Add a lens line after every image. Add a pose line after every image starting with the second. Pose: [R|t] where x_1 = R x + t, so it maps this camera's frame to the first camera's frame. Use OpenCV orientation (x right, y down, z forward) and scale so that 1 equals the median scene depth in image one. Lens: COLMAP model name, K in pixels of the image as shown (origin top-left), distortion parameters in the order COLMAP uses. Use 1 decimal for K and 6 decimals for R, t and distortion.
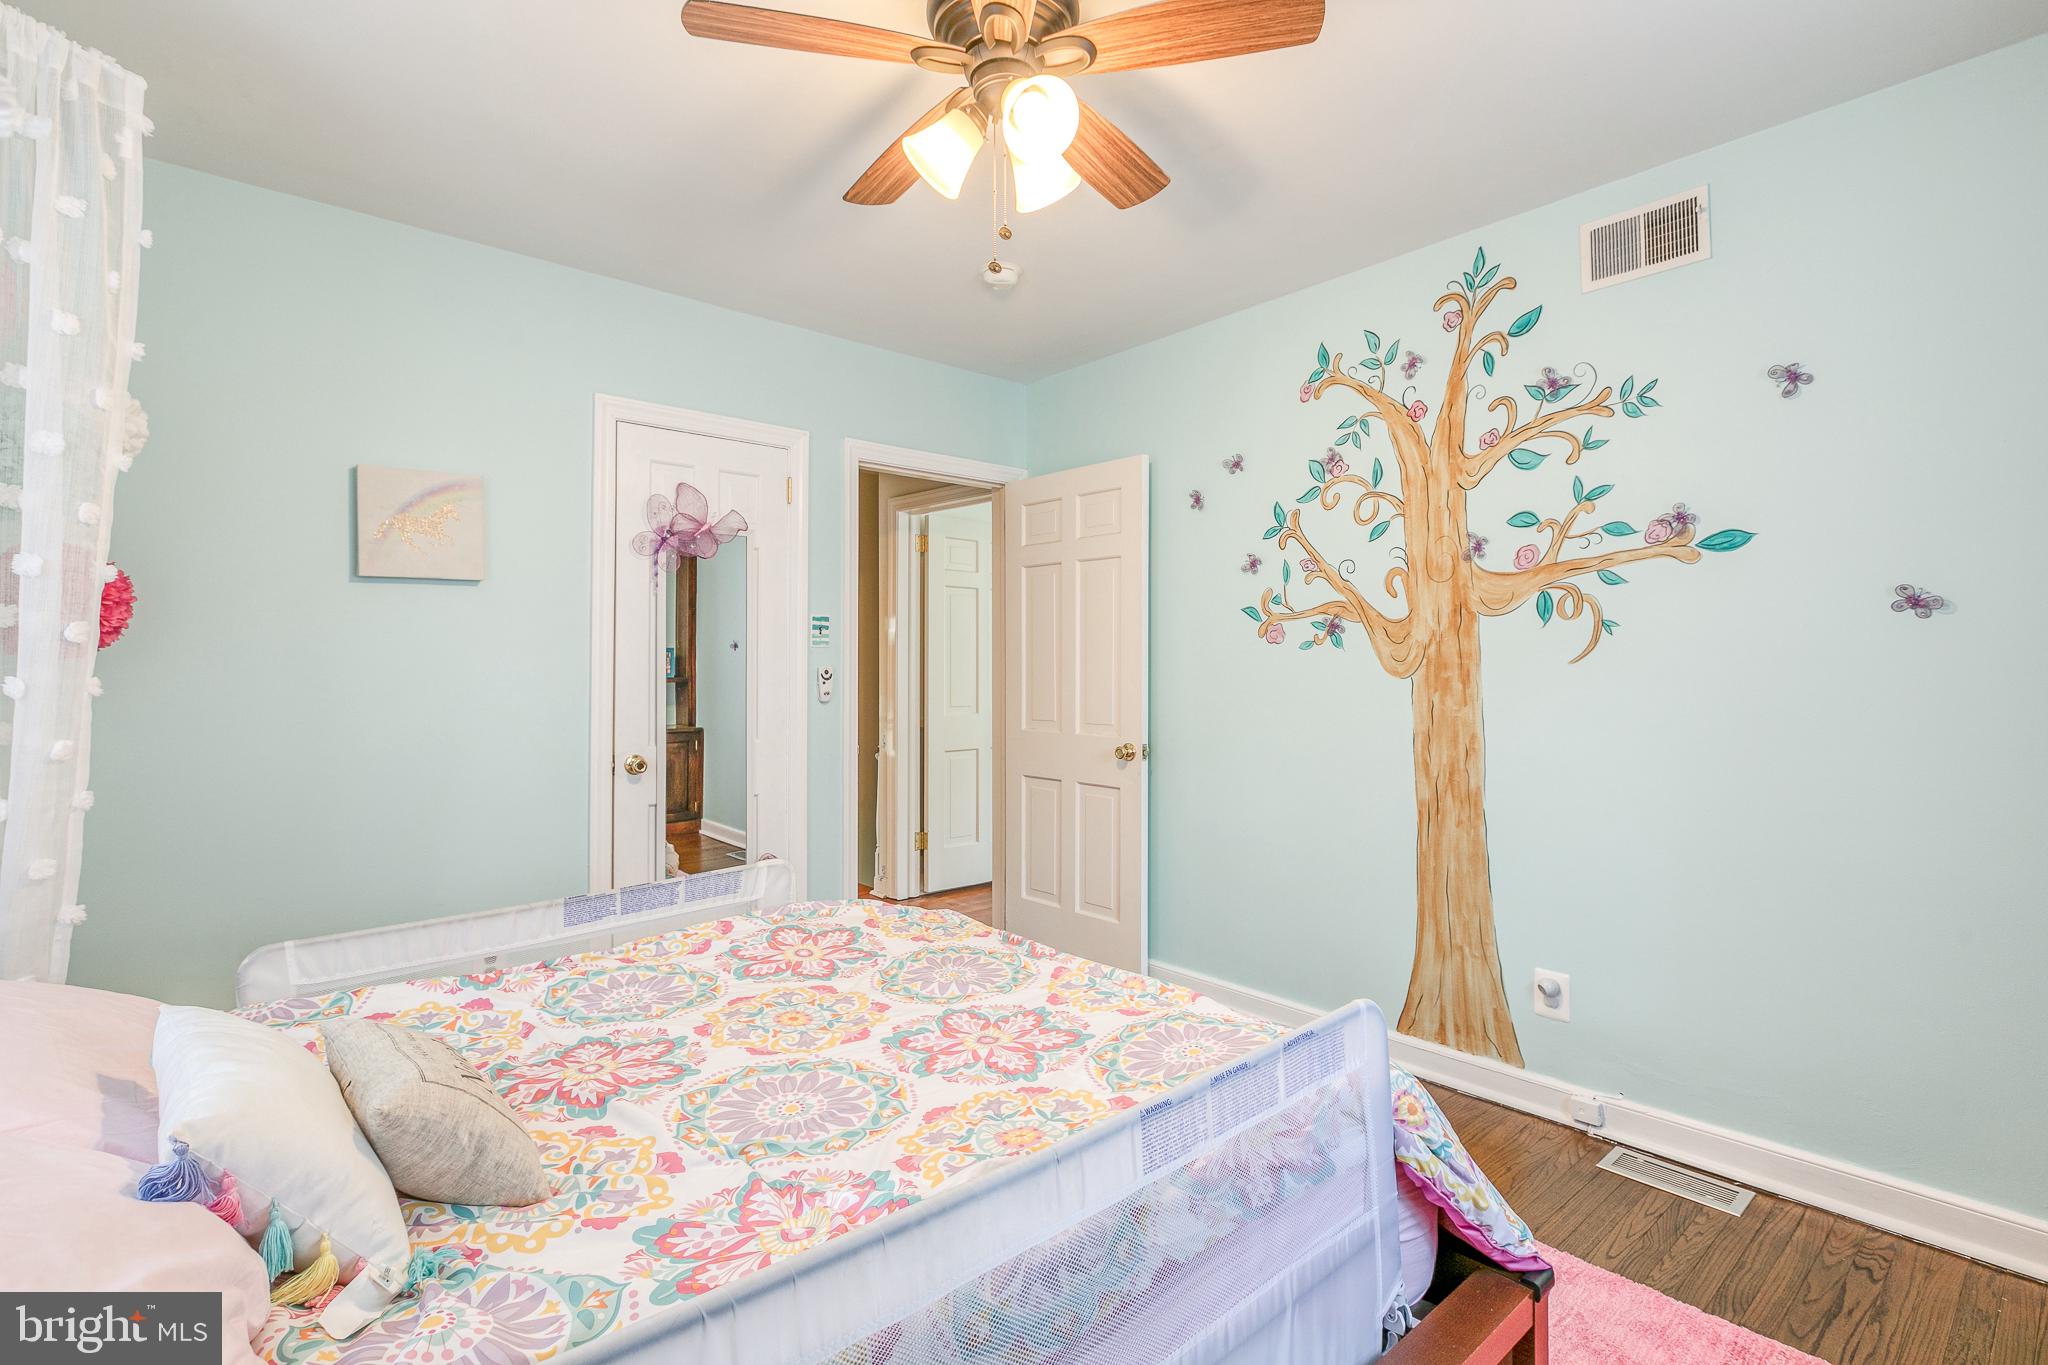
lens RADIAL K [[966.8, 0, 985.3], [0, 966.8, 655.3], [0, 0, 1]] dist [-0.003144, 0.000981]
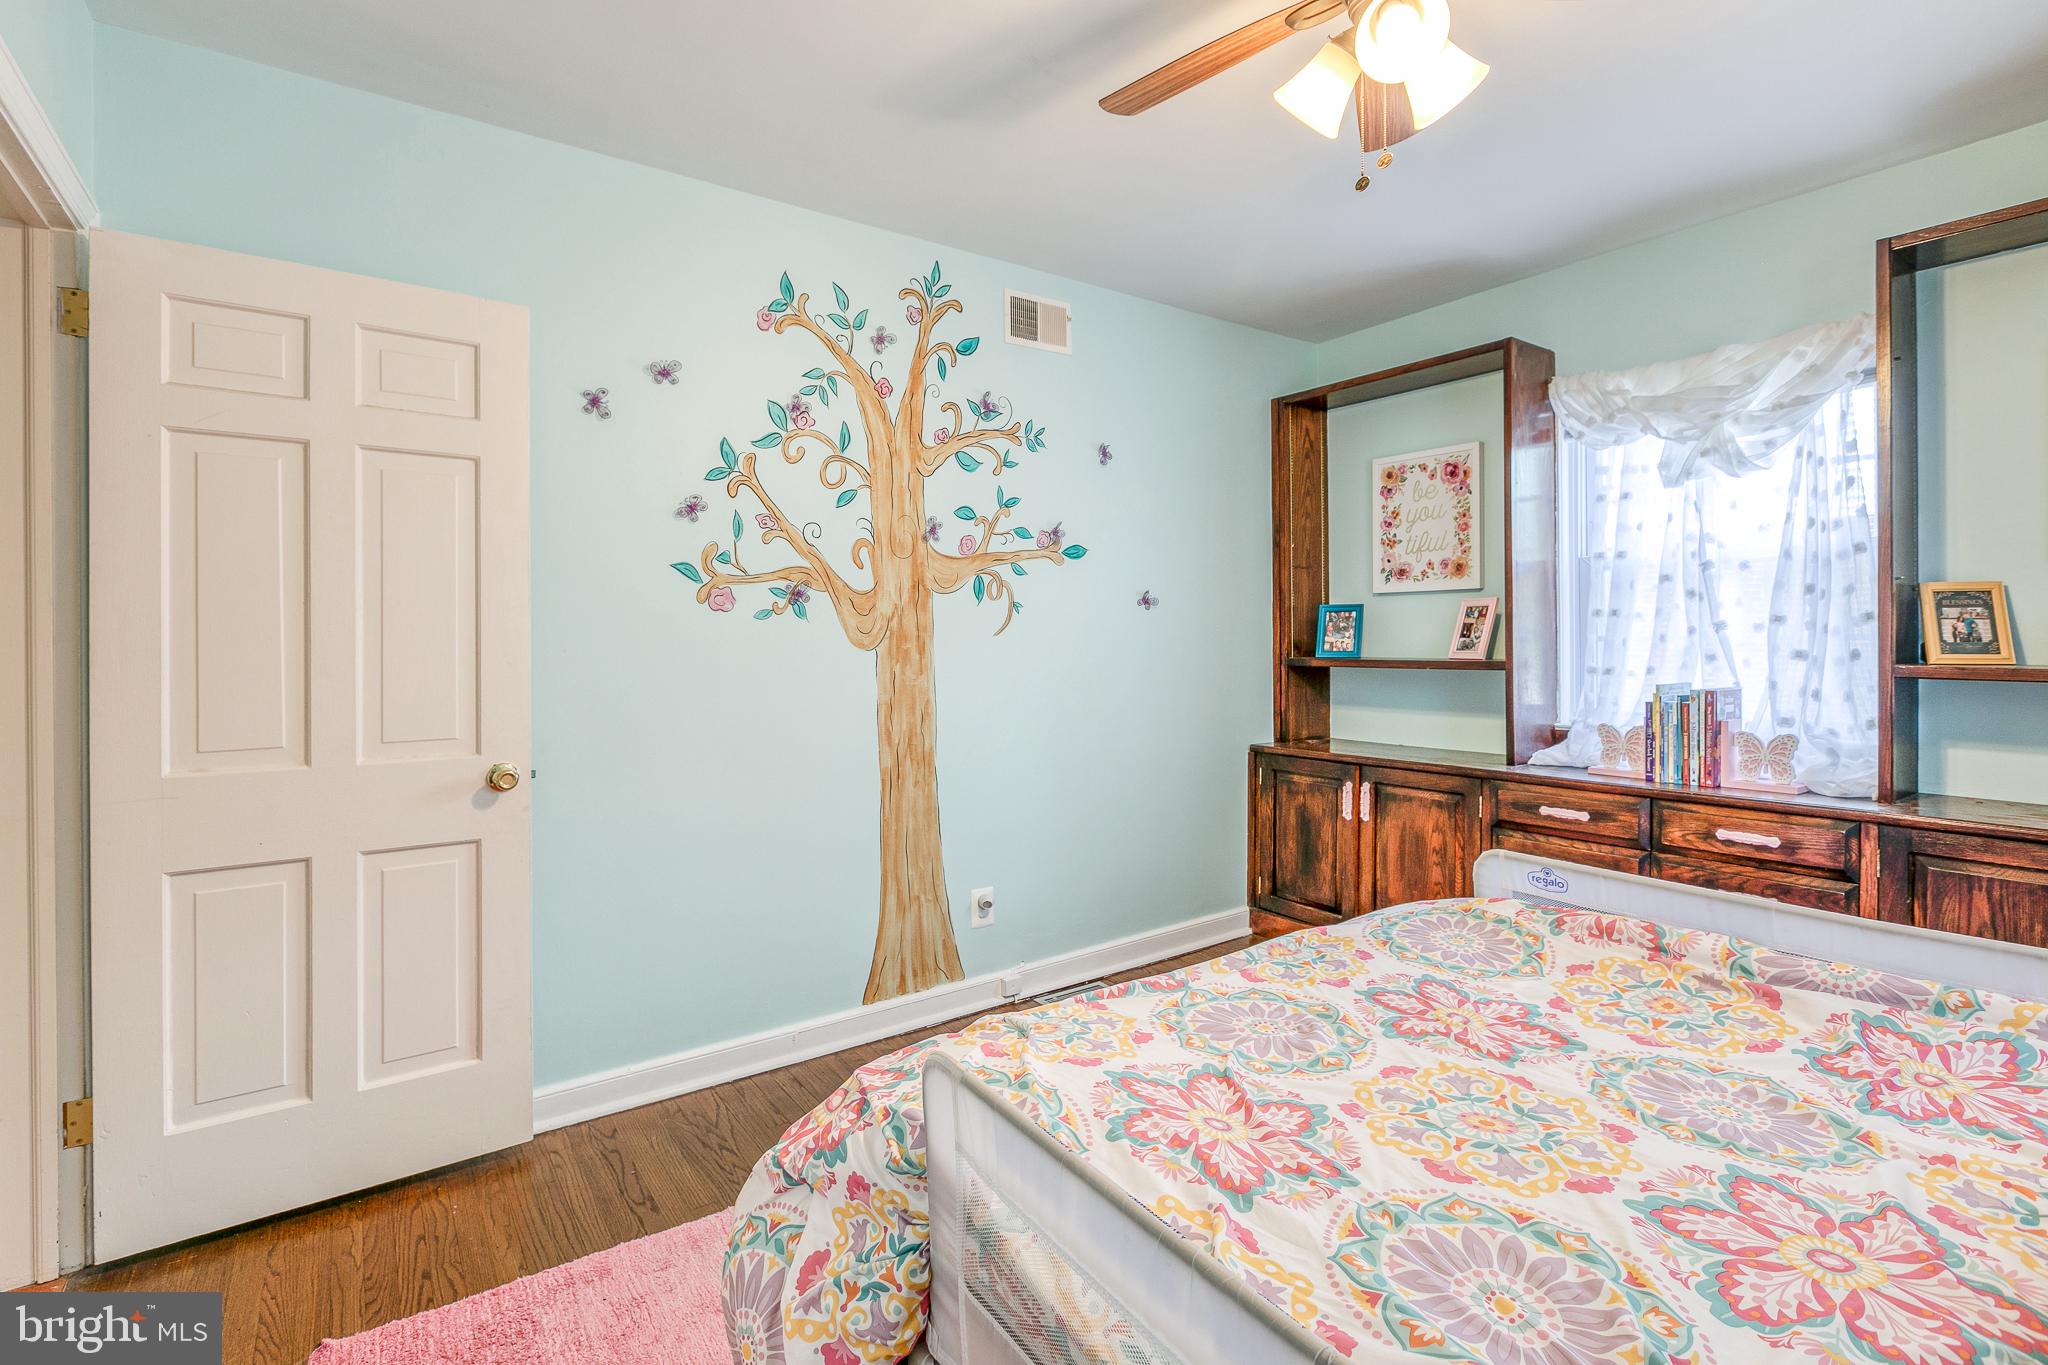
lens RADIAL K [[966.8, 0, 1030.7], [0, 966.8, 643.3], [0, 0, 1]] dist [-0.003144, 0.000981]
pose [[0.054471, -0.004674, 0.998504, -0.572292], [-0.005927, 0.999970, 0.005005, 0.010696], [-0.998498, -0.006191, 0.054442, 0.798965]]
